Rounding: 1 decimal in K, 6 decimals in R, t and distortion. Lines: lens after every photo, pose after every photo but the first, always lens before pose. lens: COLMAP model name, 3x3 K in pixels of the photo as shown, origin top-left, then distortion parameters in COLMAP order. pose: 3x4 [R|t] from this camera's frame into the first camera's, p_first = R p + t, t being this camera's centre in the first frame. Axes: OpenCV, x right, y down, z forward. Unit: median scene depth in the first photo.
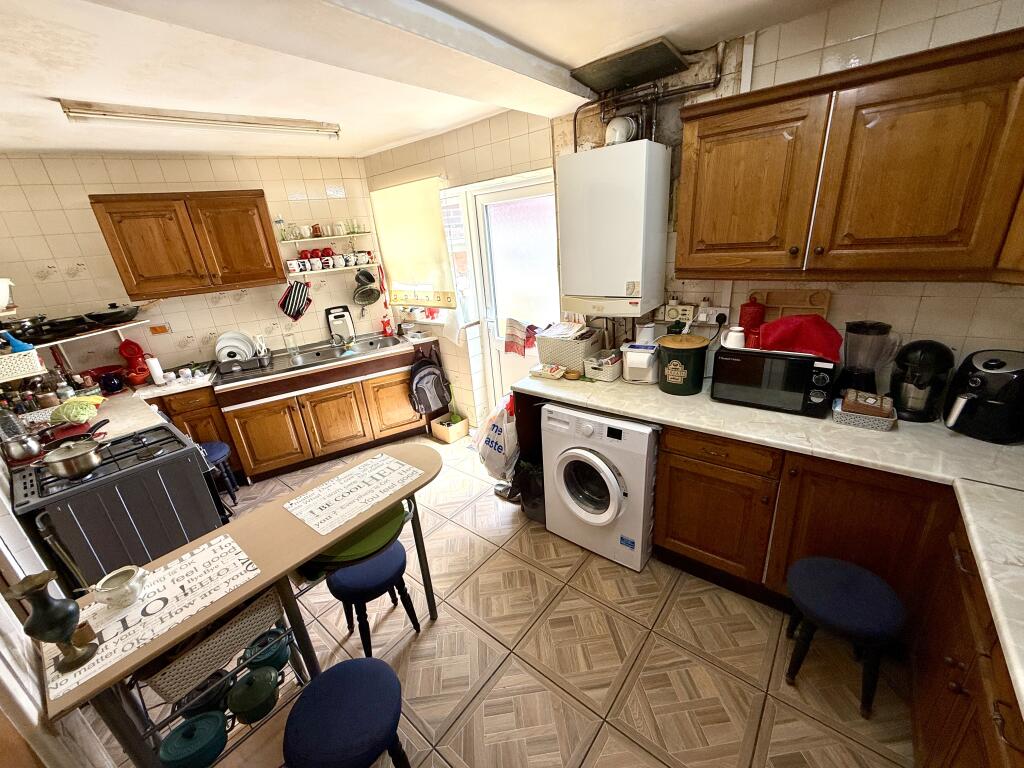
lens RADIAL K [[411.0, 0, 510.9], [0, 411.0, 380.2], [0, 0, 1]] dist [0.001170, -0.000620]
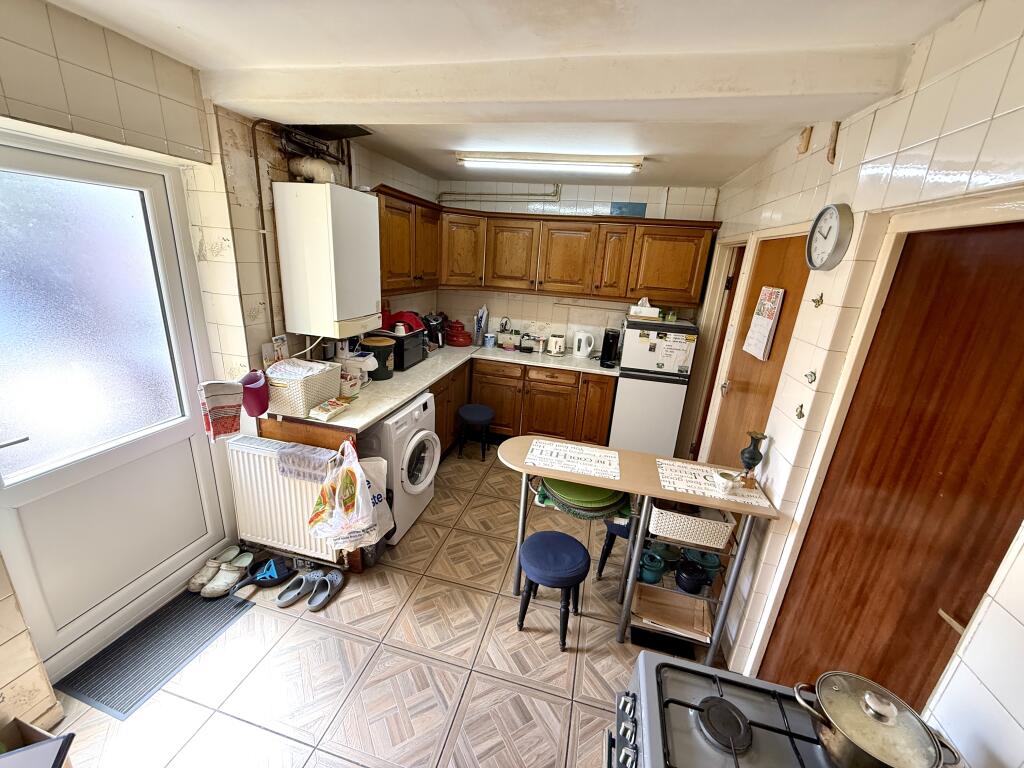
lens RADIAL K [[411.0, 0, 509.6], [0, 411.0, 384.4], [0, 0, 1]] dist [0.001170, -0.000620]
pose [[-0.432230, -0.215867, 0.875545, -1.413481], [0.280653, 0.890503, 0.358105, -0.468283], [-0.856978, 0.400508, -0.324319, 1.557637]]
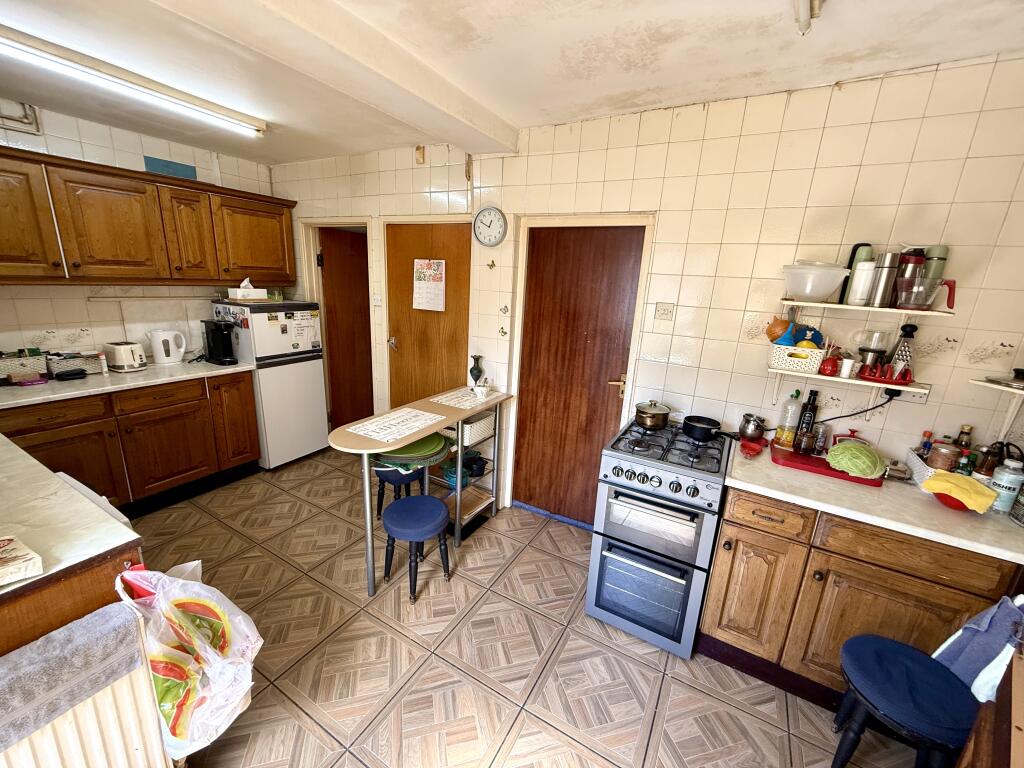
lens RADIAL K [[411.0, 0, 511.1], [0, 411.0, 385.5], [0, 0, 1]] dist [0.001170, -0.000620]
pose [[-0.984526, 0.077856, -0.156993, -0.578934], [-0.027294, 0.816821, 0.576245, -0.649596], [0.173099, 0.571613, -0.802057, 2.156606]]
